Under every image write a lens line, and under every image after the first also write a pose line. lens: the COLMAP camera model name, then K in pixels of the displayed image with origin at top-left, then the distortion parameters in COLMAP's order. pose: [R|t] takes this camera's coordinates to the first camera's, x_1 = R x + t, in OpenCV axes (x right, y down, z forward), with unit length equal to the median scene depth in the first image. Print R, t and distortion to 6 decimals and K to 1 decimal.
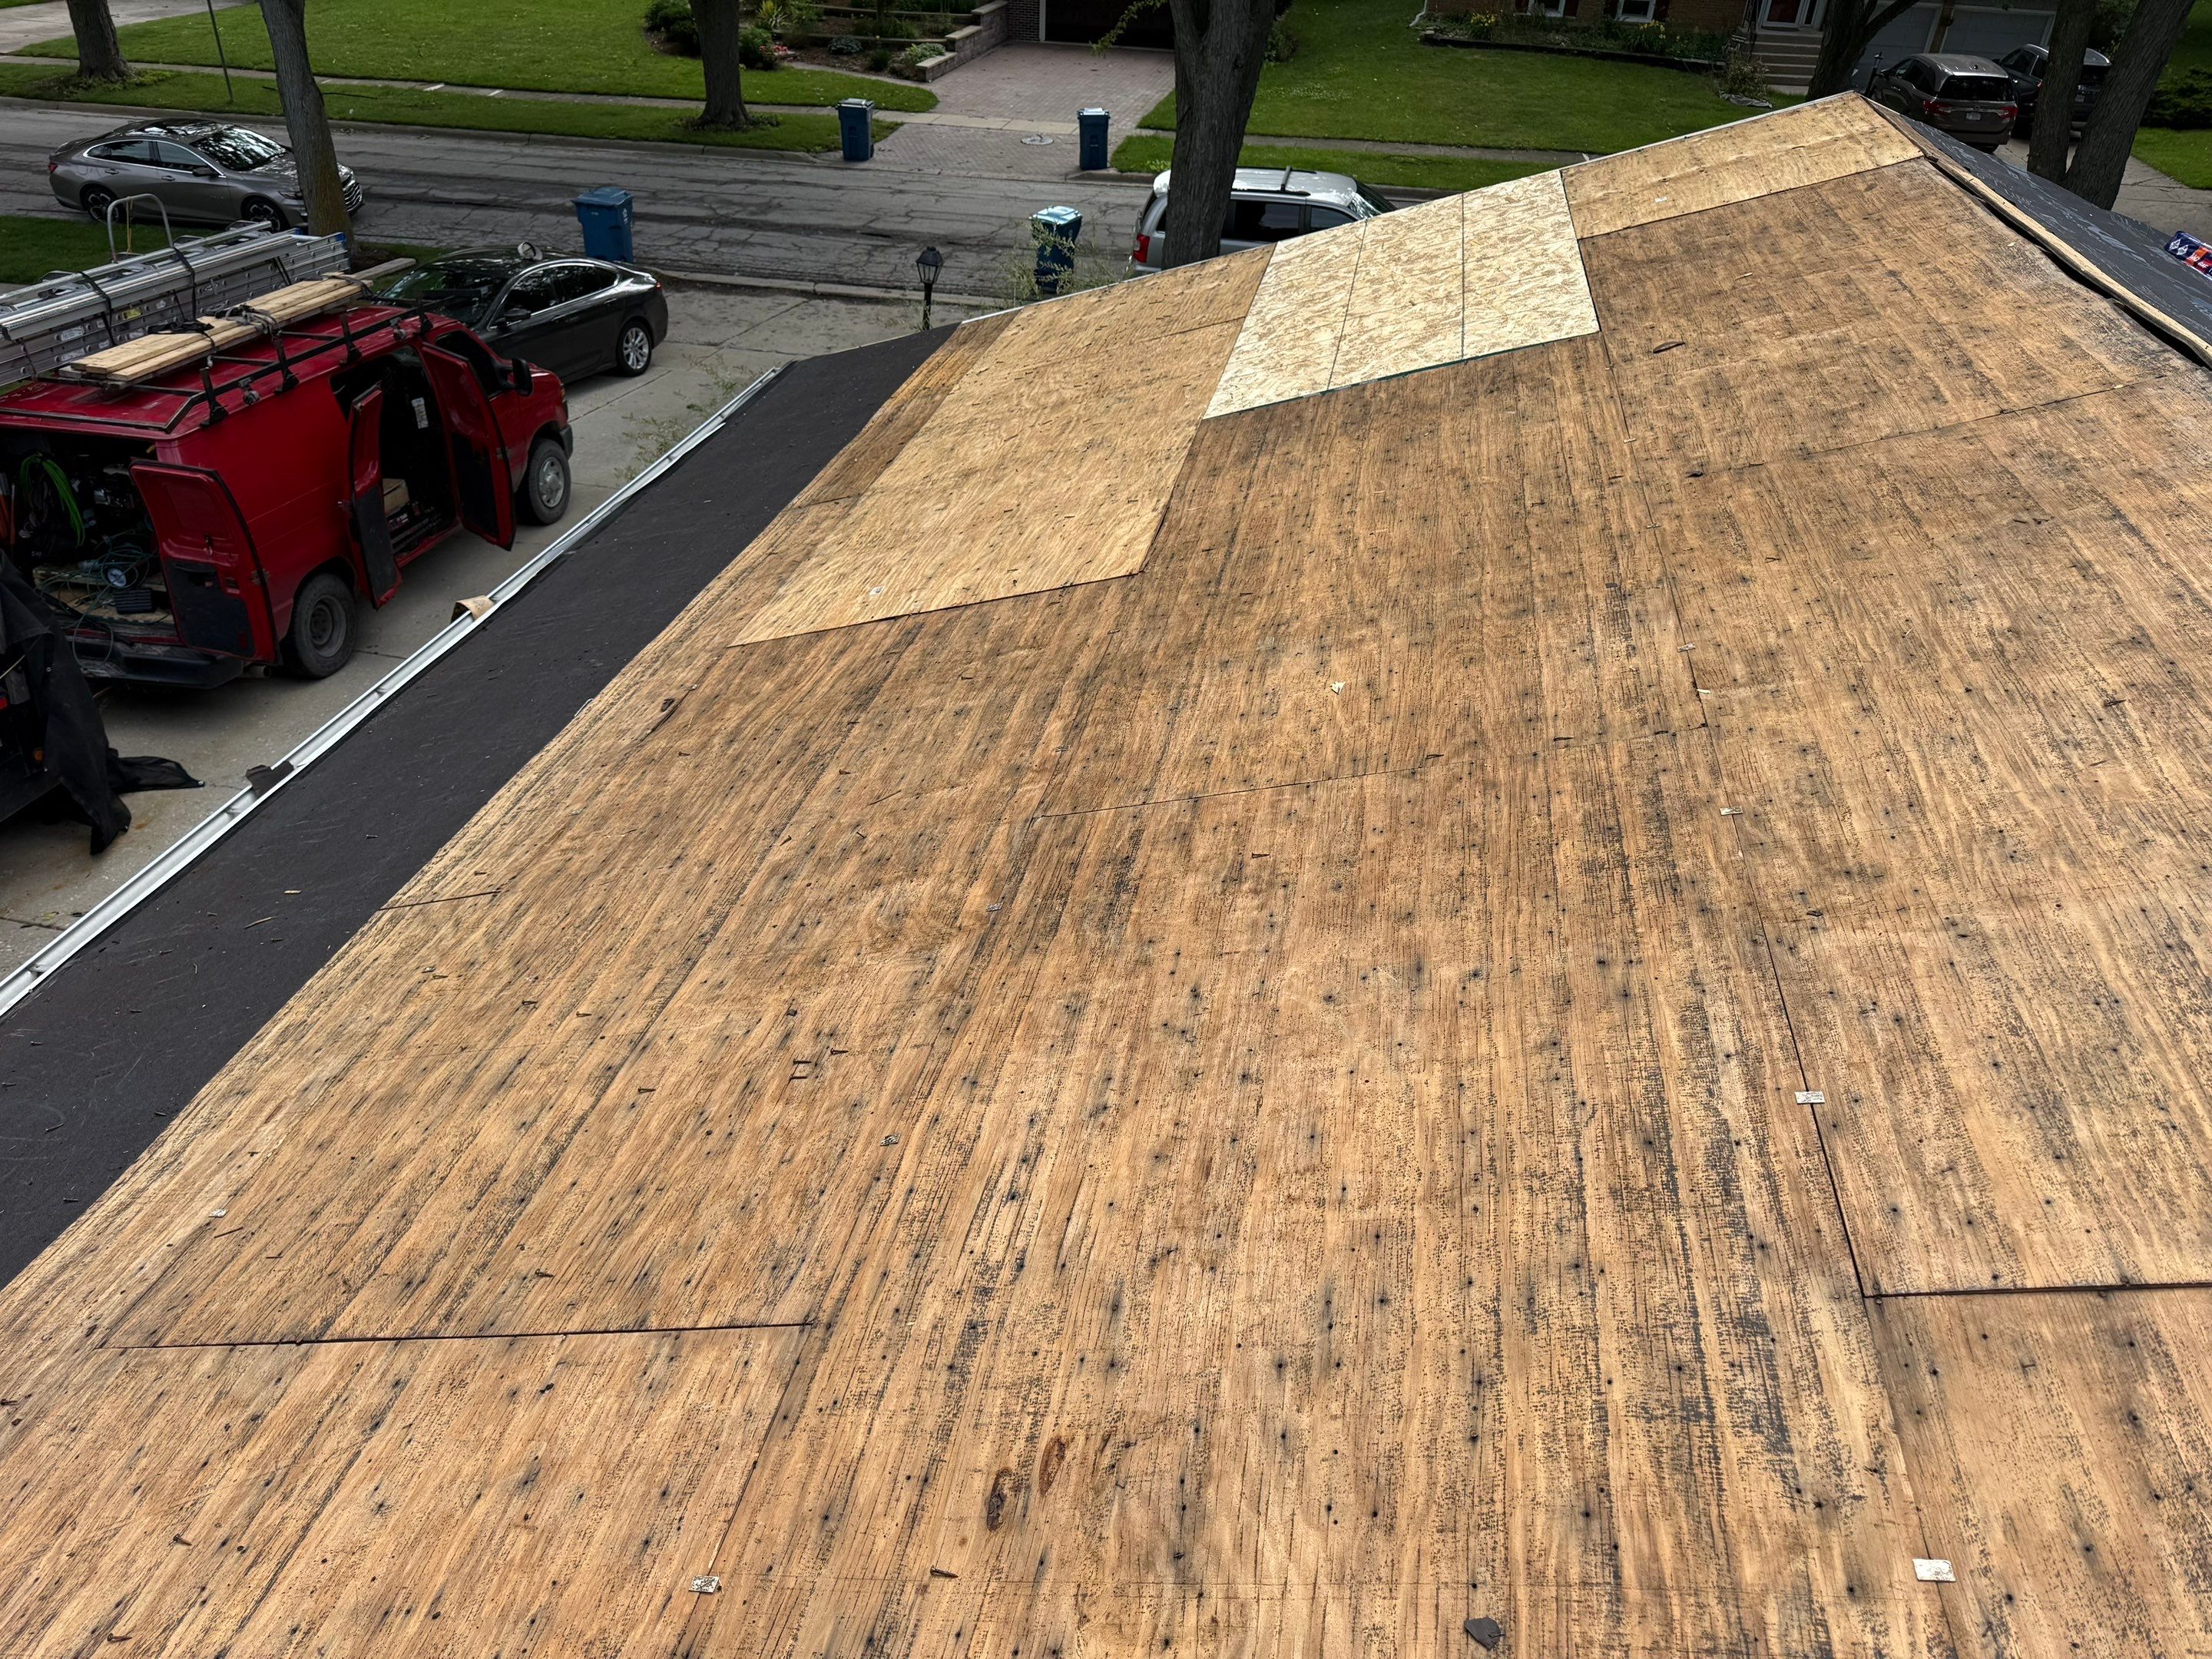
lens RADIAL K [[1591.0, 0, 1117.1], [0, 1591.0, 822.5], [0, 0, 1]] dist [0.122951, -0.177382]
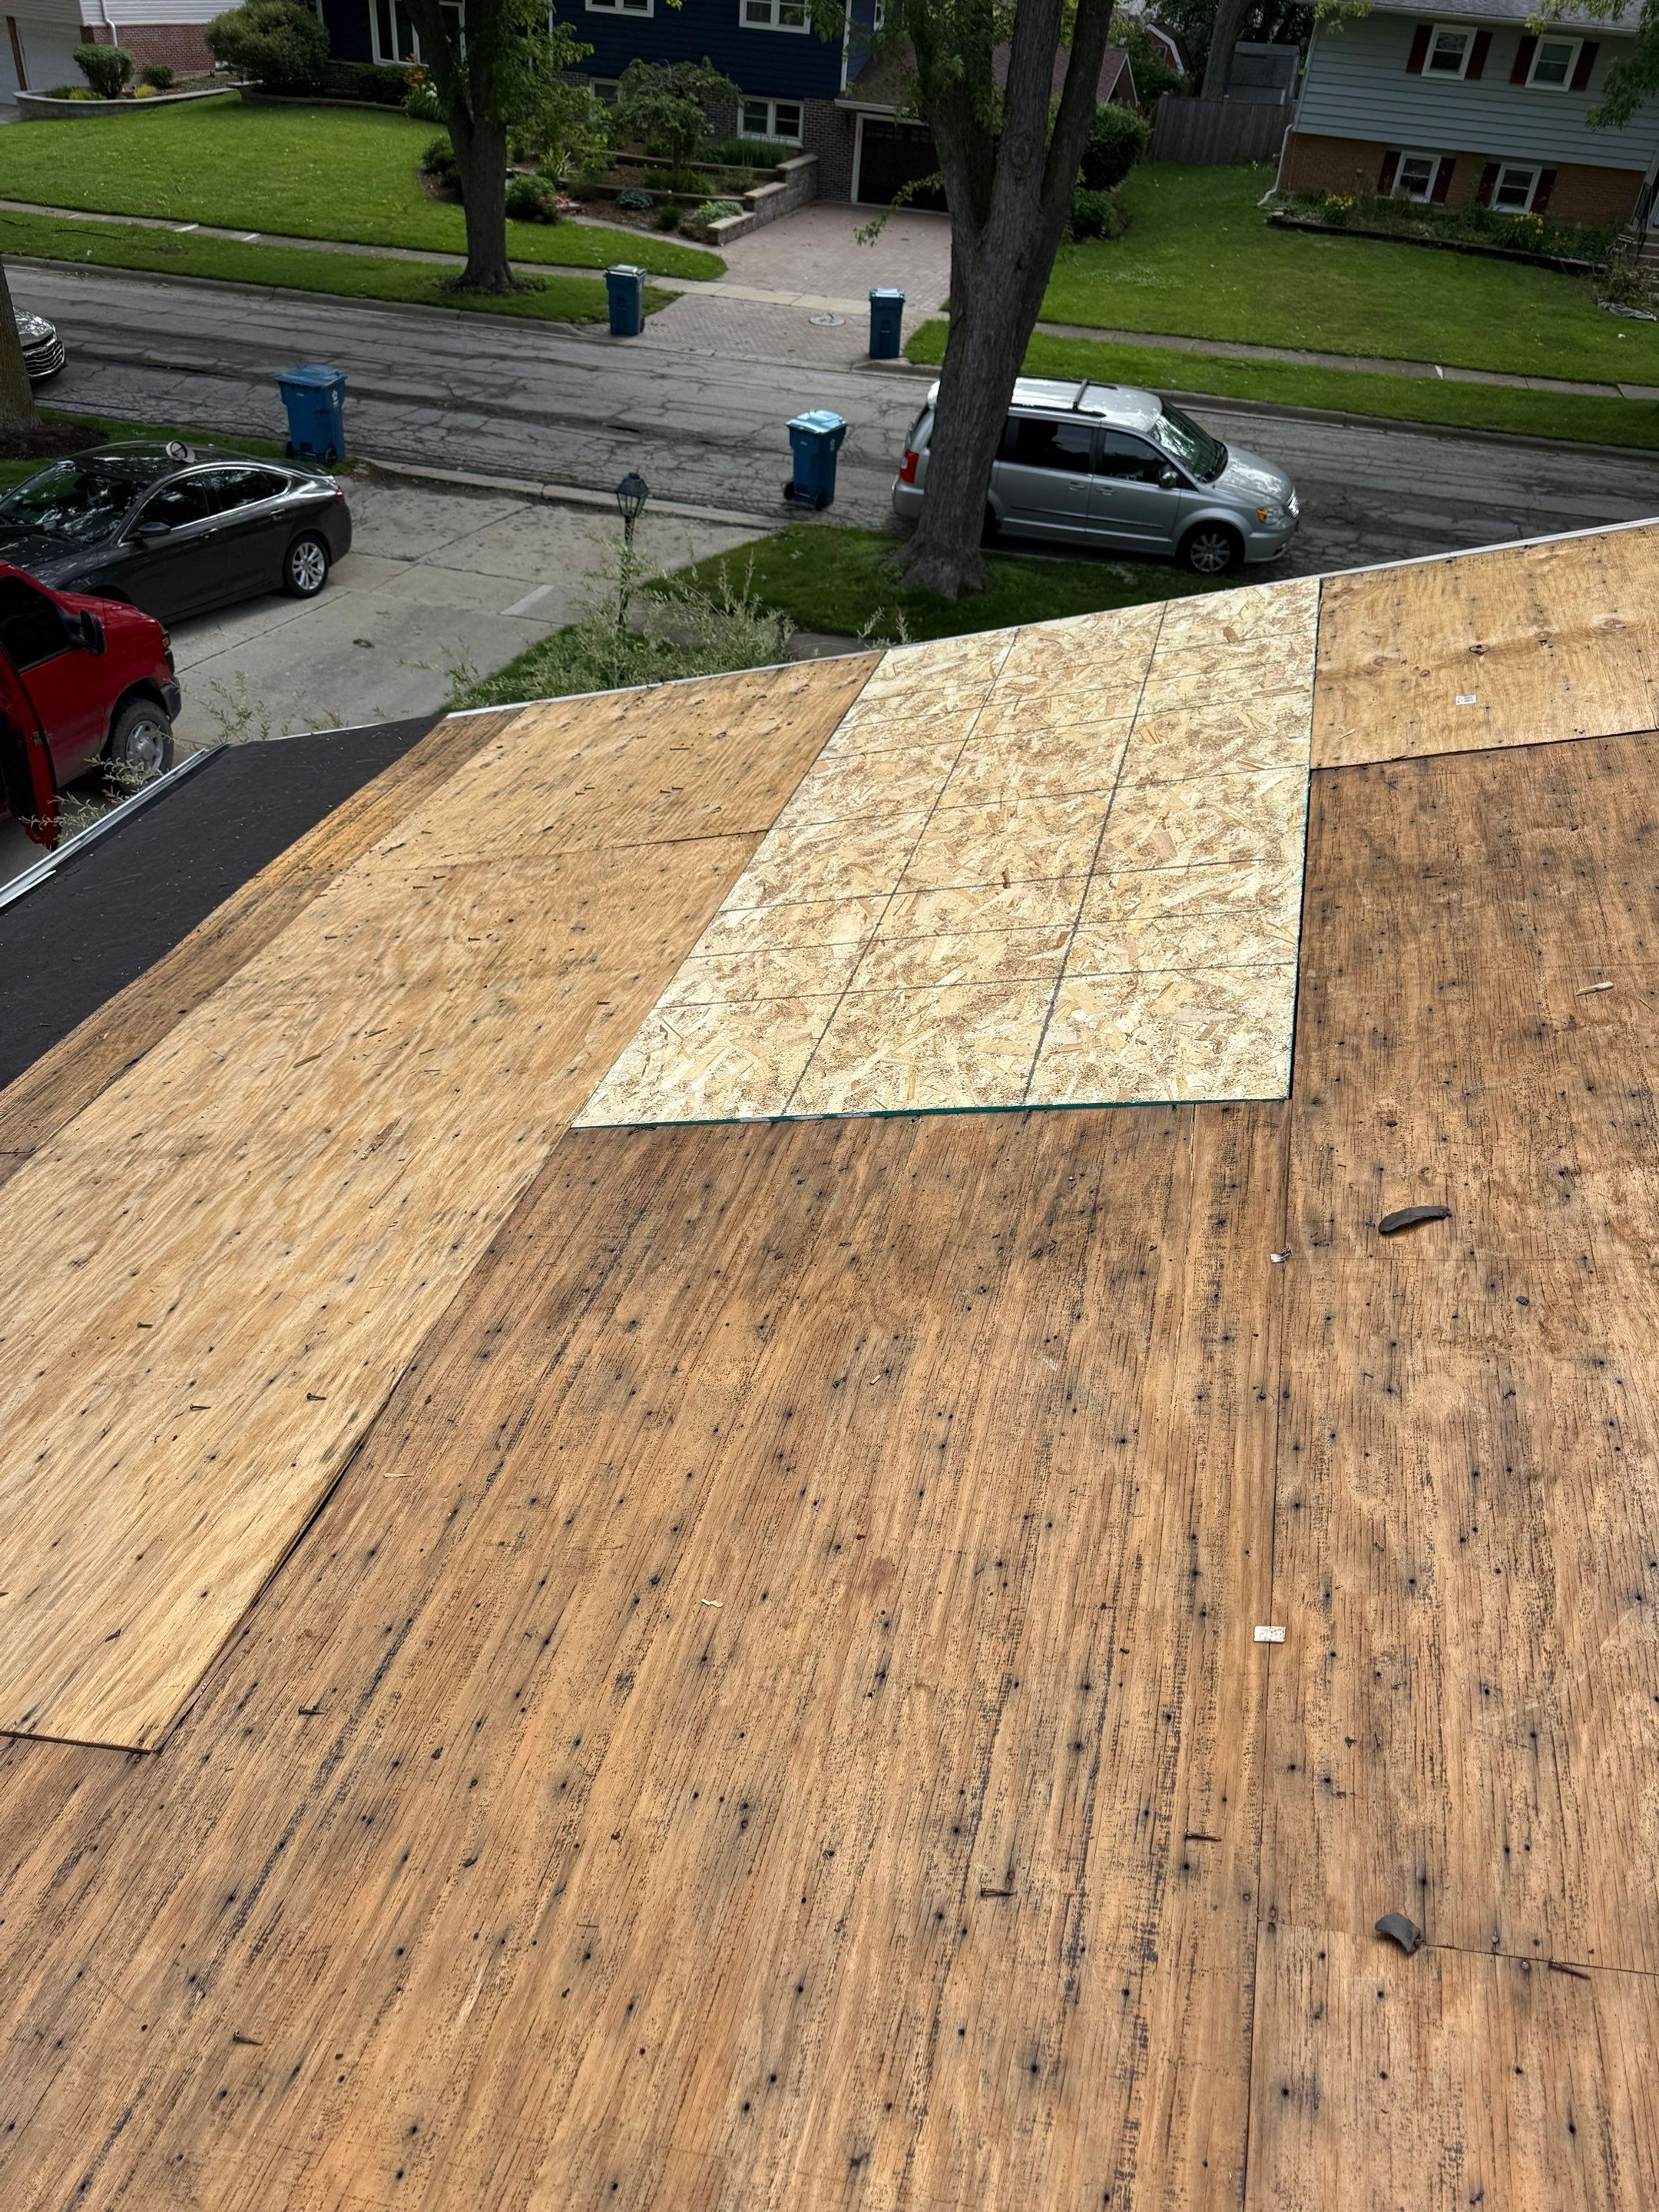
lens RADIAL K [[1594.4, 0, 829.5], [0, 1594.4, 1106.0], [0, 0, 1]] dist [0.099046, -0.118983]
pose [[0.996458, 0.070863, -0.045283, 0.034147], [-0.067772, 0.995483, 0.066492, -0.061899], [0.049790, -0.063187, 0.996759, 0.094347]]
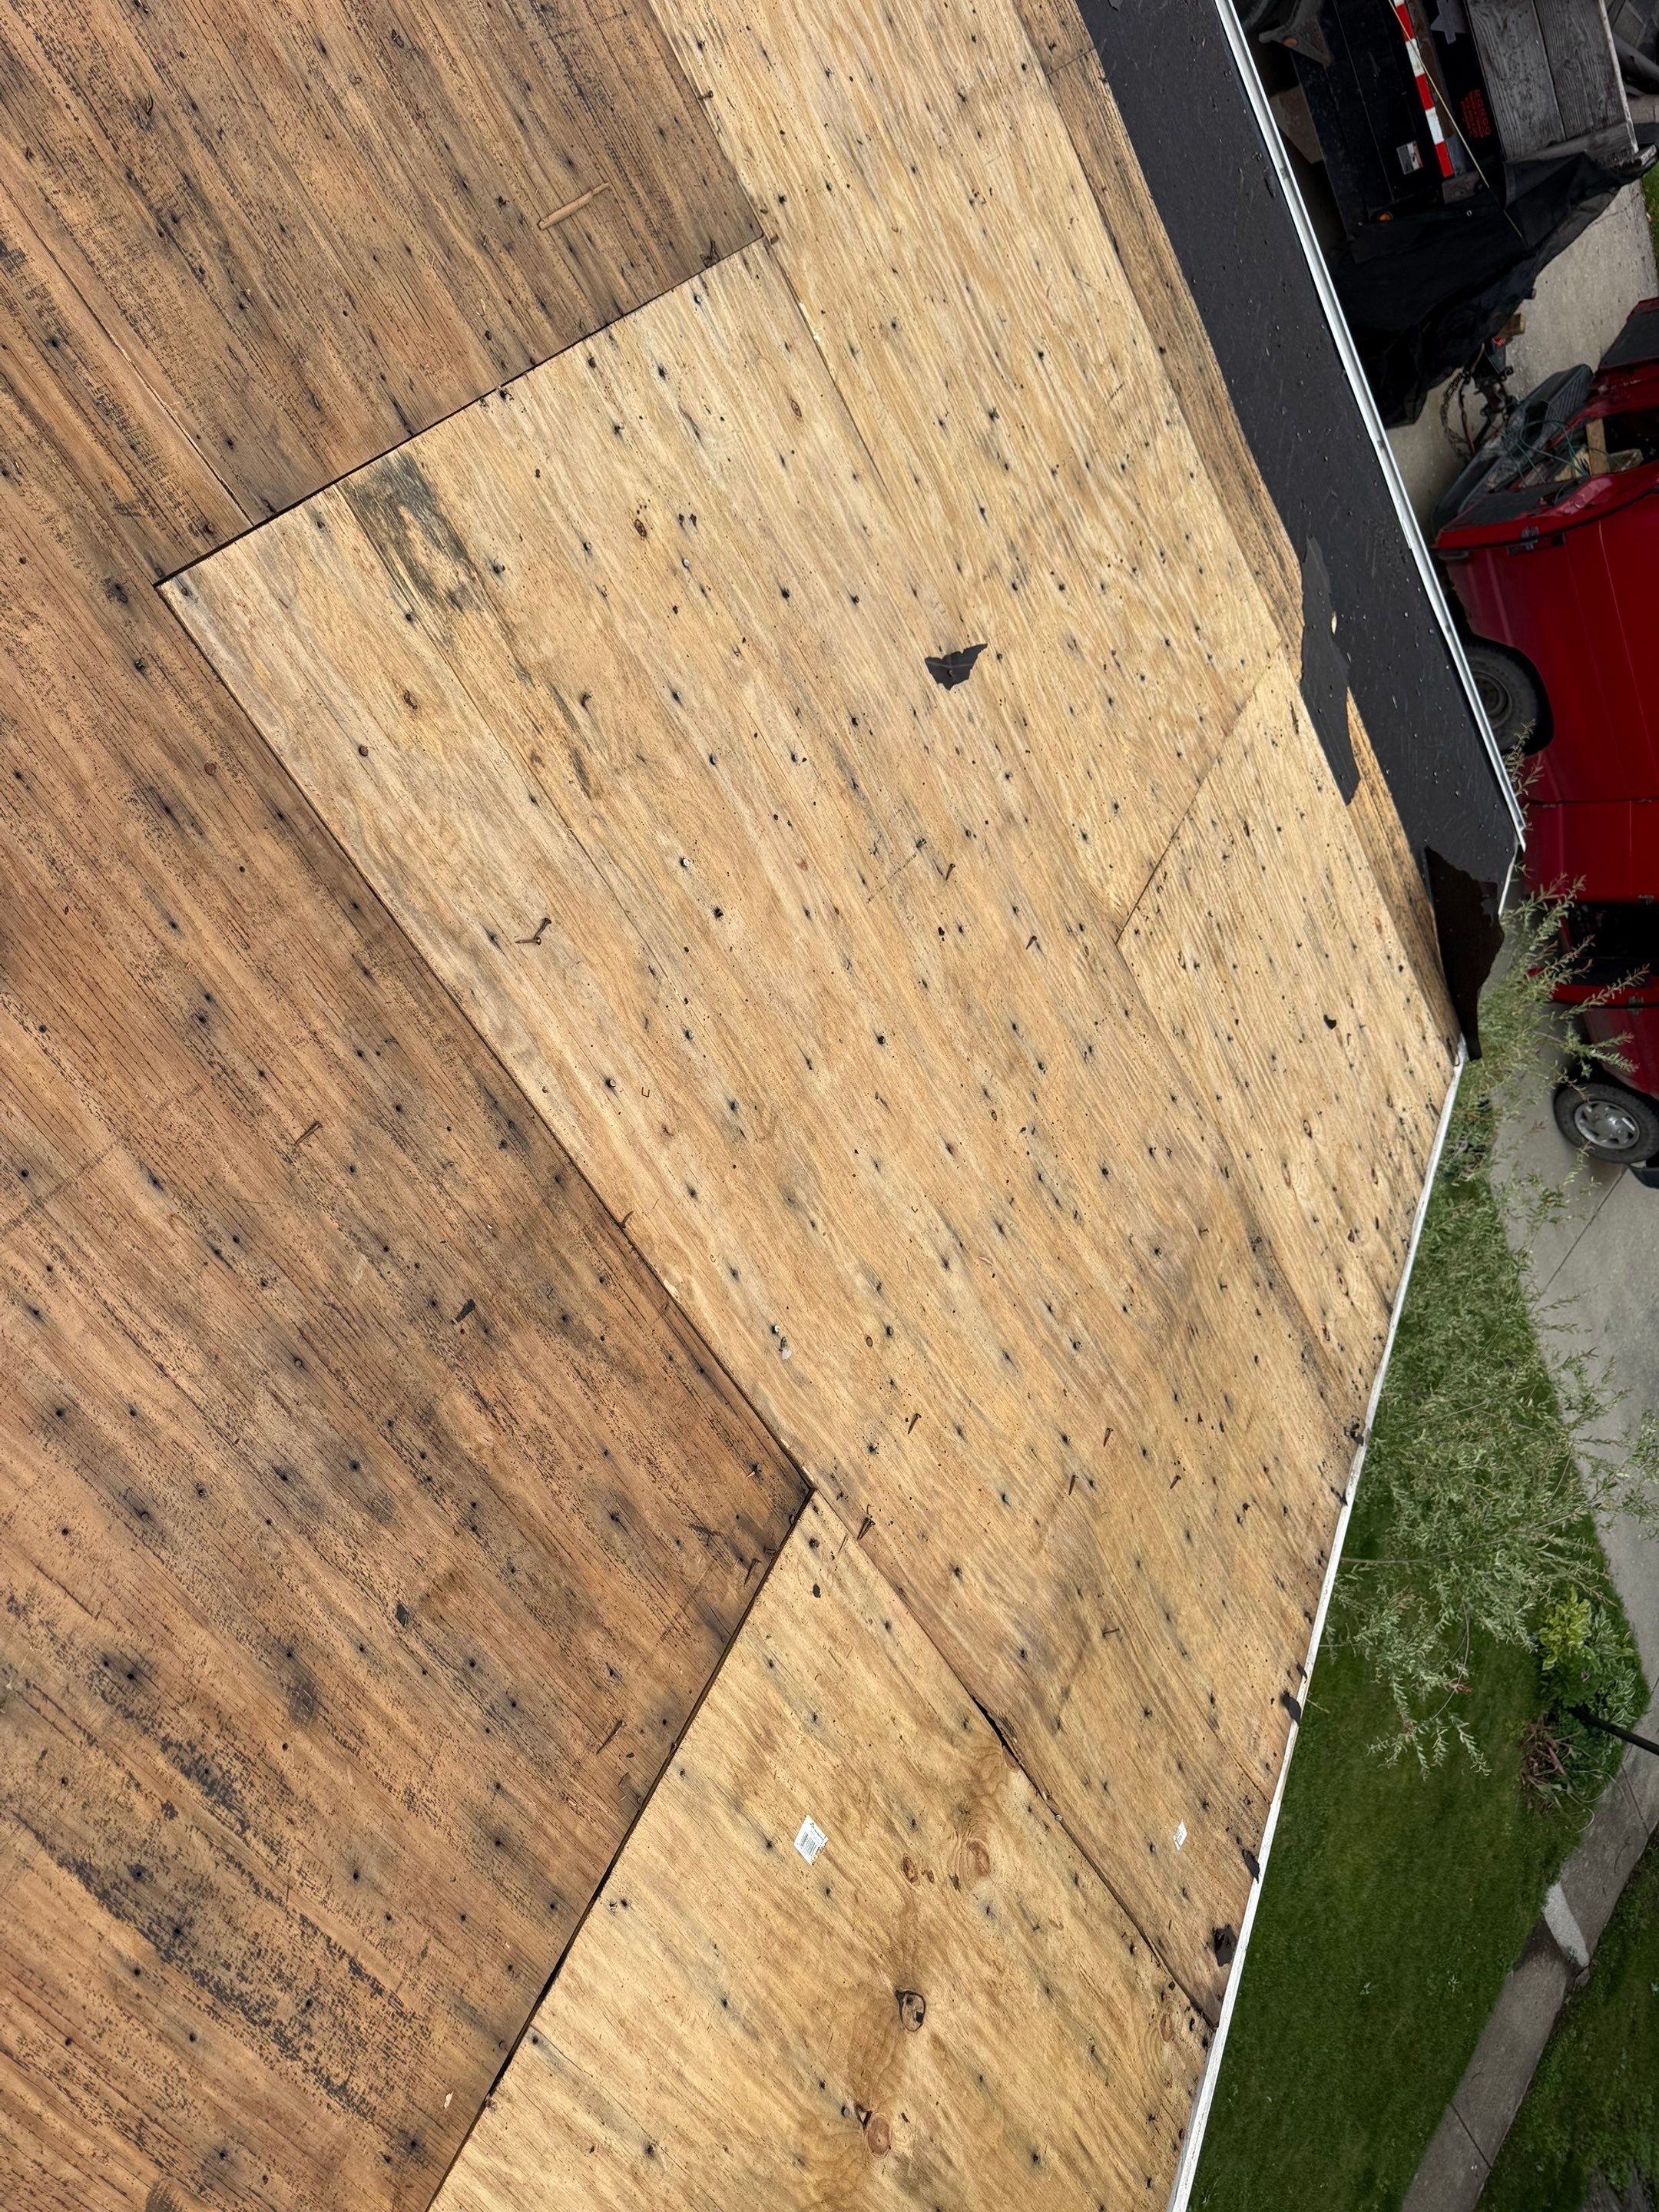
lens RADIAL K [[1594.4, 0, 829.5], [0, 1594.4, 1106.0], [0, 0, 1]] dist [0.099046, -0.118983]
pose [[-0.509764, 0.762952, -0.397549, 0.081476], [-0.846509, -0.362370, 0.390013, -0.107009], [0.153501, 0.535344, 0.830569, 0.156001]]
